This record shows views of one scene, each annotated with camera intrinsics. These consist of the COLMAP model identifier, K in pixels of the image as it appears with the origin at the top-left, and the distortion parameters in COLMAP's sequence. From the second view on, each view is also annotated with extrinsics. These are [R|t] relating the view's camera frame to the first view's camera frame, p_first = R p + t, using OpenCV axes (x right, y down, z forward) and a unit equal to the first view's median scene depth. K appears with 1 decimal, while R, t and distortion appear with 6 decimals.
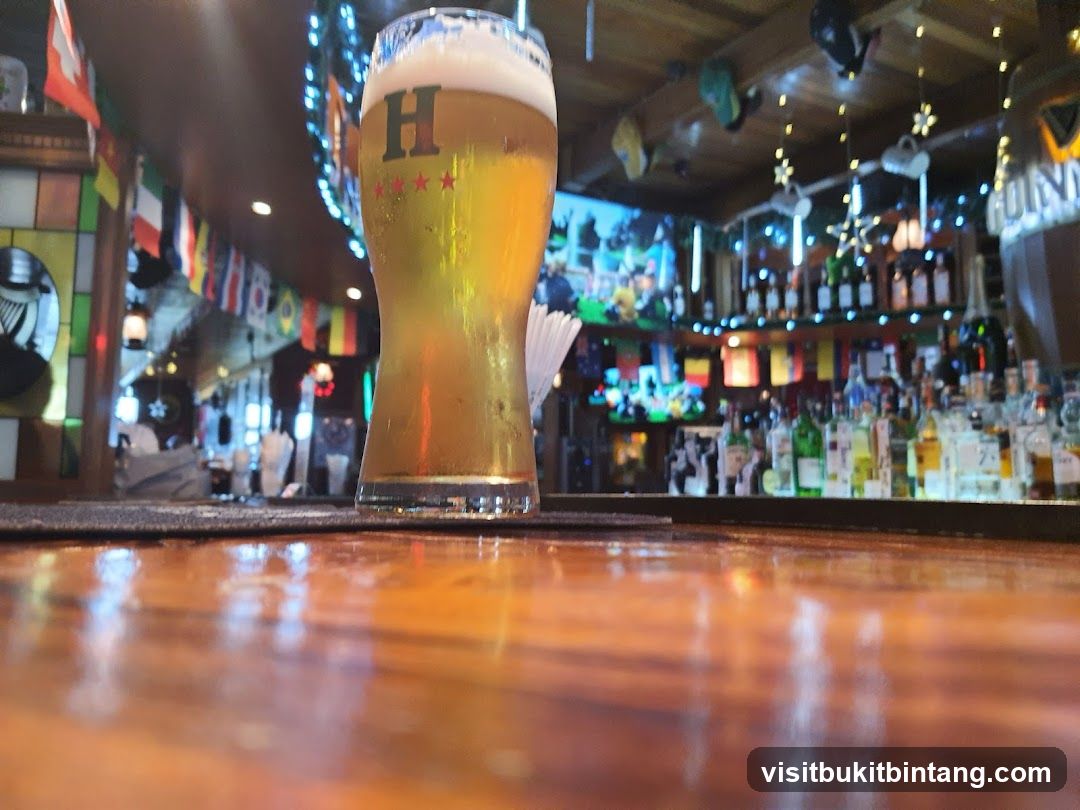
lens RADIAL K [[788.4, 0, 541.1], [0, 788.4, 426.7], [0, 0, 1]] dist [0.054997, -0.115504]
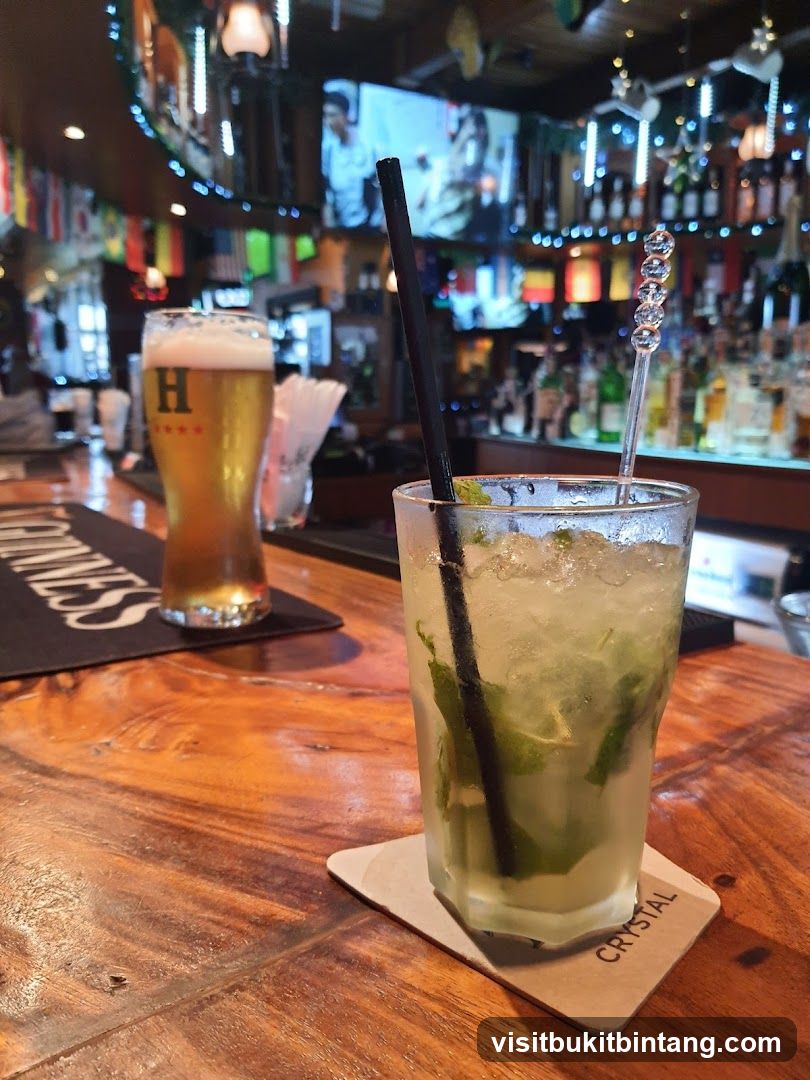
lens RADIAL K [[788.4, 0, 405.0], [0, 788.4, 540.0], [0, 0, 1]] dist [0.054997, -0.115504]
pose [[0.999805, -0.010654, 0.016654, 0.032714], [0.005863, 0.964259, 0.264898, -0.061585], [-0.018881, -0.264748, 0.964133, -0.074861]]
